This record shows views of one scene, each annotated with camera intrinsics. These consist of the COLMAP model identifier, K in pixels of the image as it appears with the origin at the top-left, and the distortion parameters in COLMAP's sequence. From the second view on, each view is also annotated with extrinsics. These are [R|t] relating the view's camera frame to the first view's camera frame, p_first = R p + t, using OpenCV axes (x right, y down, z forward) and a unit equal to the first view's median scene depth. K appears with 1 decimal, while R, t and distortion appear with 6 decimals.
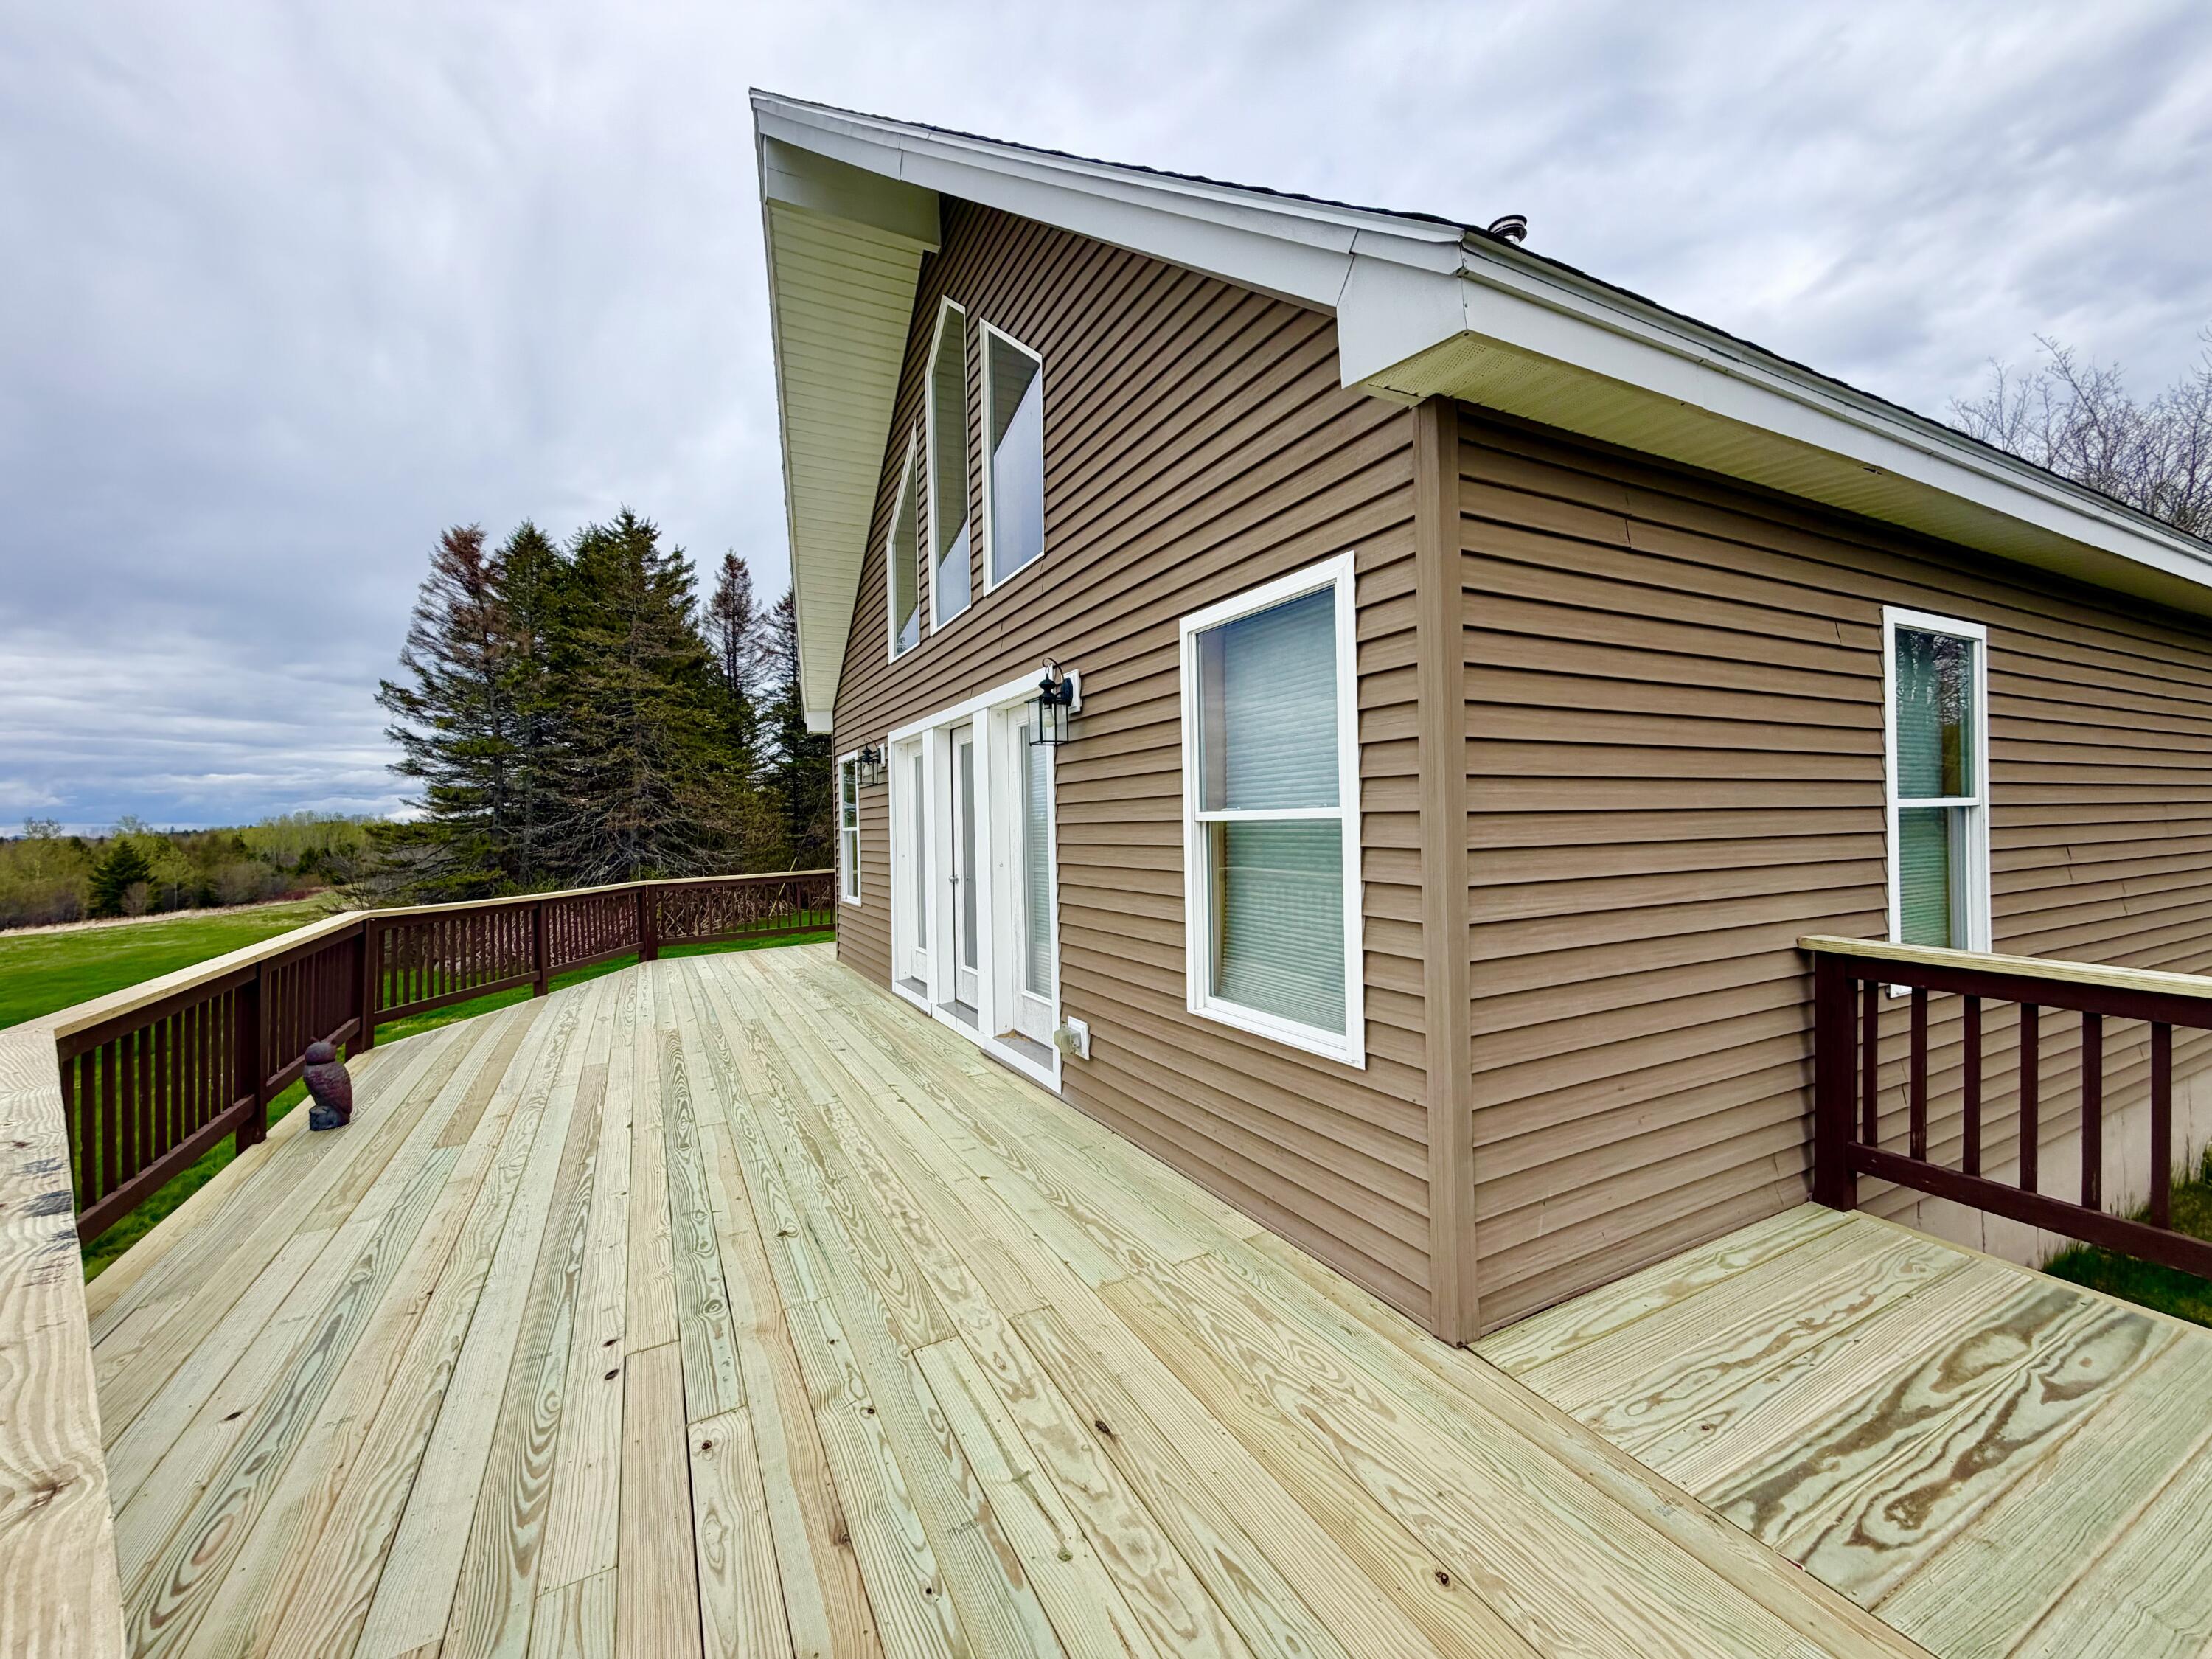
lens RADIAL K [[883.1, 0, 1096.5], [0, 883.1, 828.9], [0, 0, 1]] dist [0.000568, -0.000196]
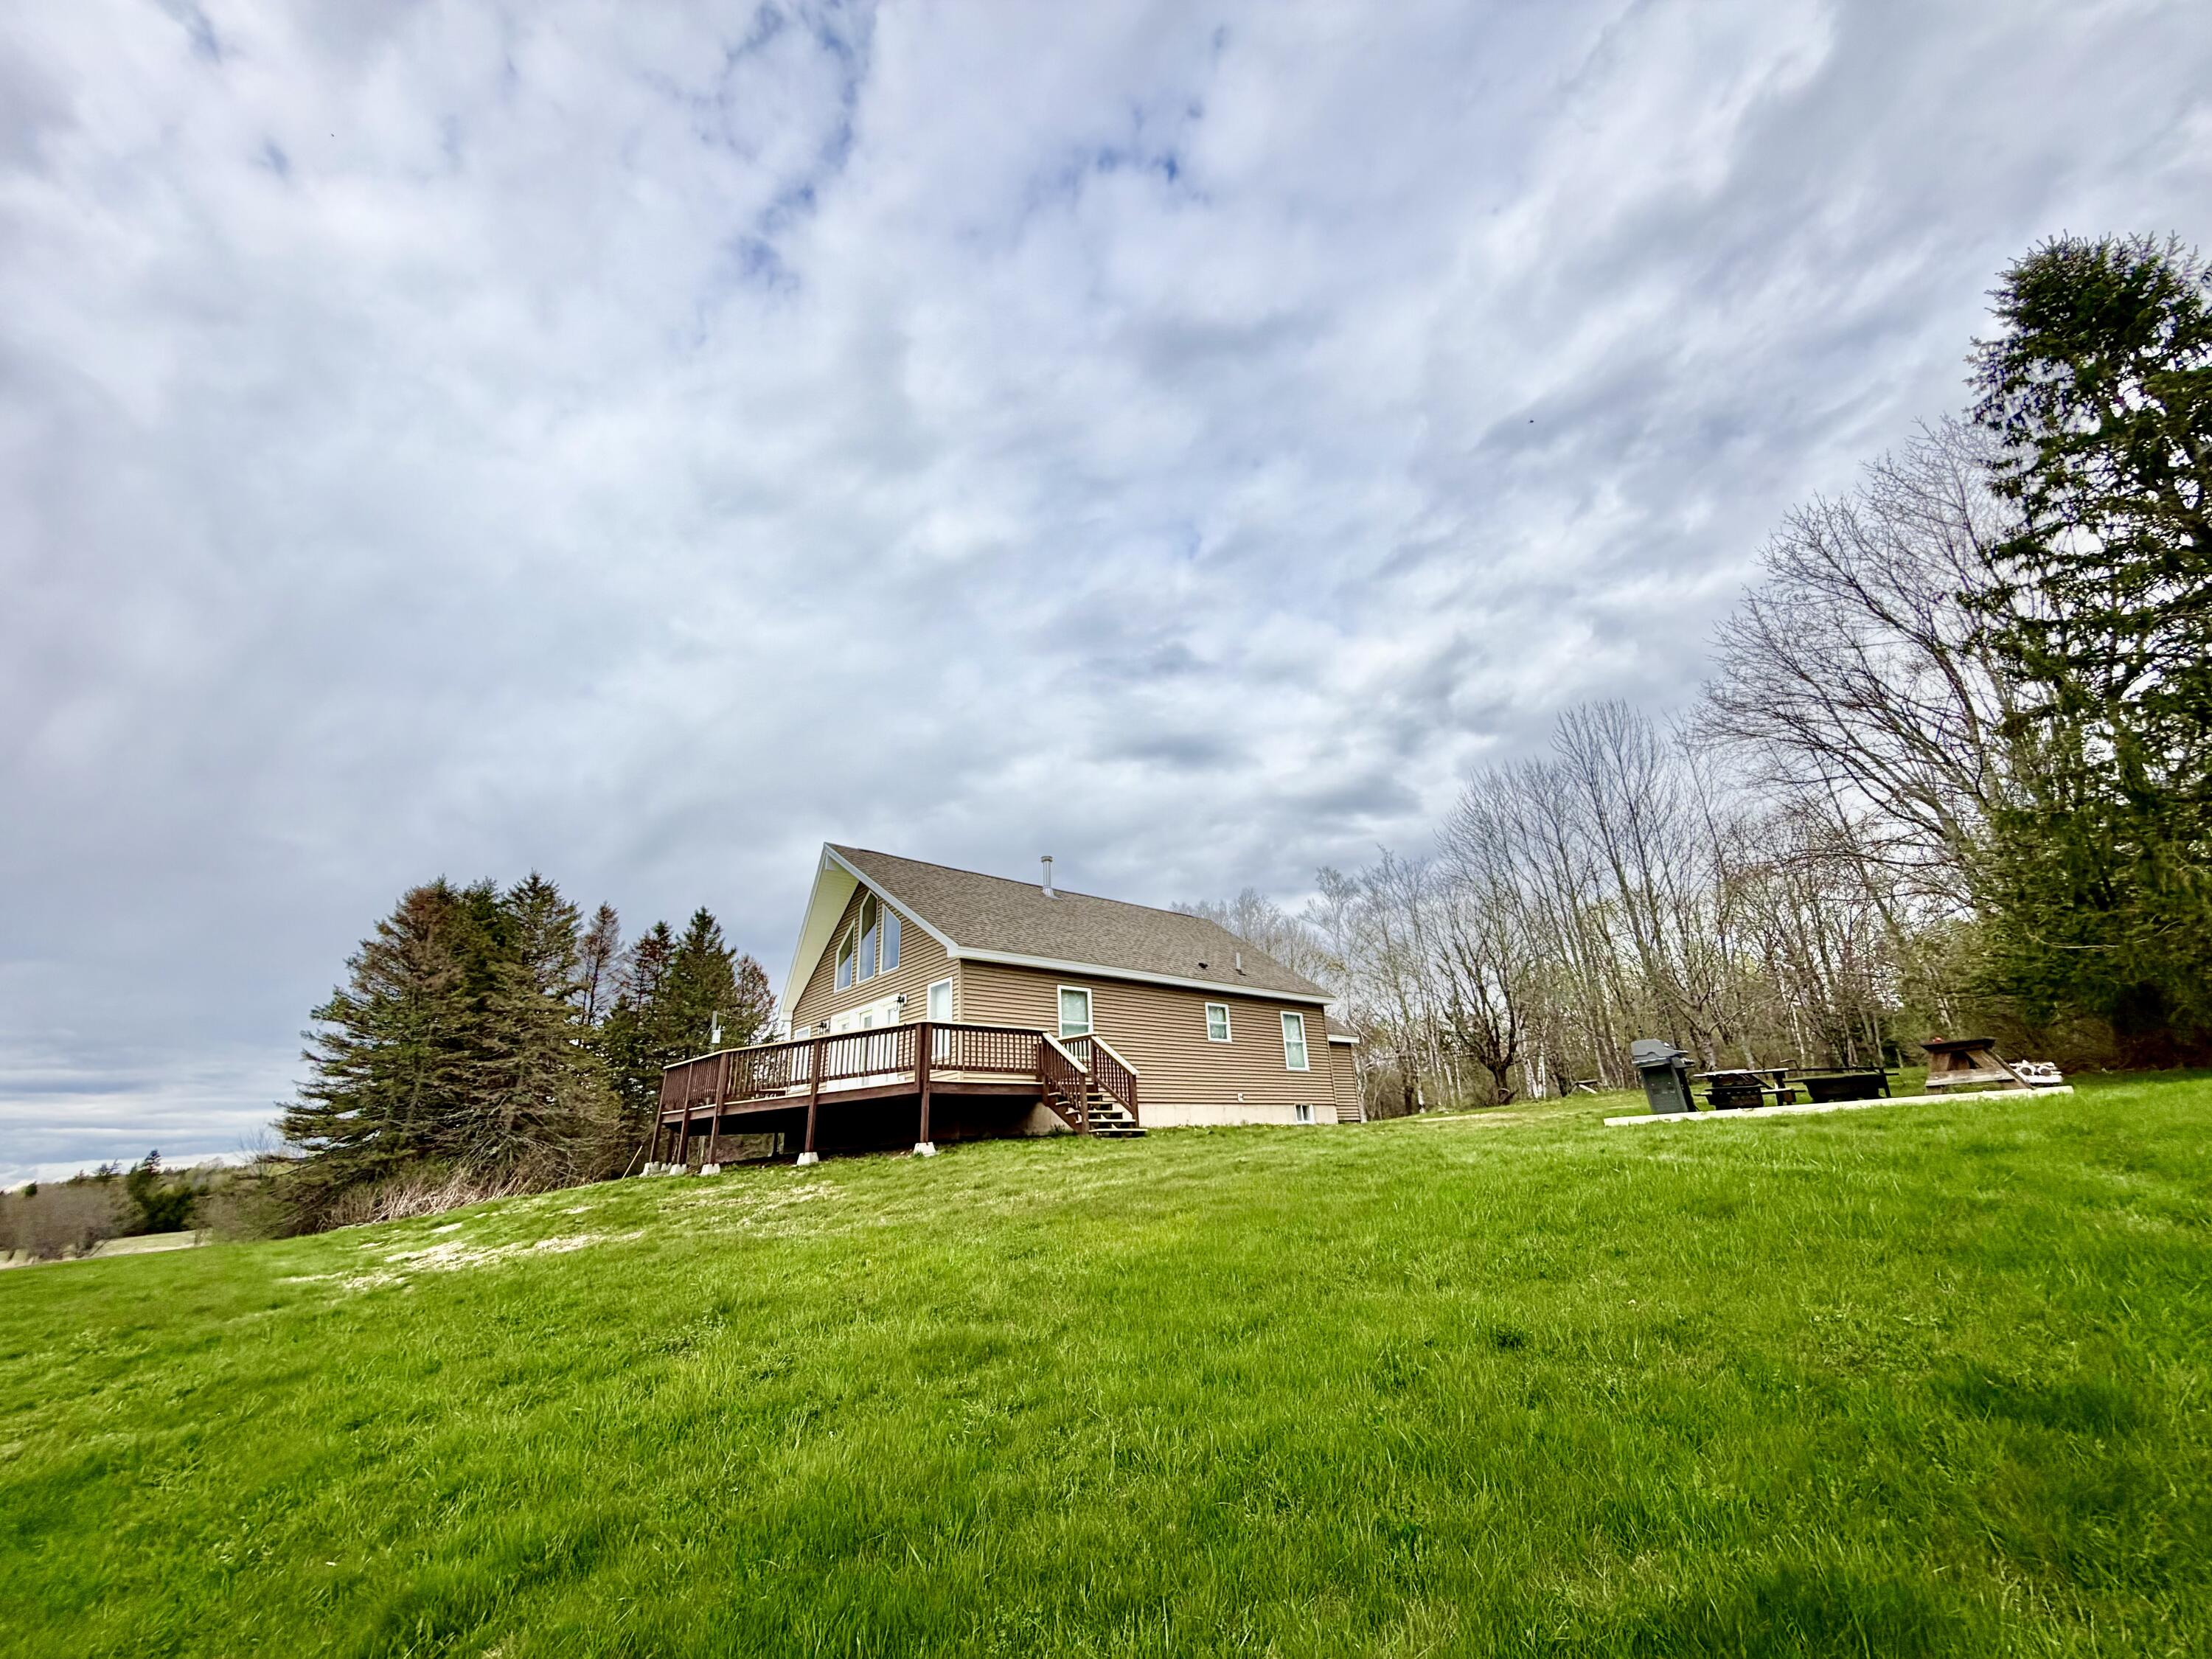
lens RADIAL K [[883.1, 0, 1096.5], [0, 883.1, 828.9], [0, 0, 1]] dist [0.000568, -0.000196]
pose [[0.973198, 0.061160, 0.221689, -0.073981], [0.024957, 0.930207, -0.366186, 0.406125], [-0.228612, 0.361904, 0.903749, -2.057937]]
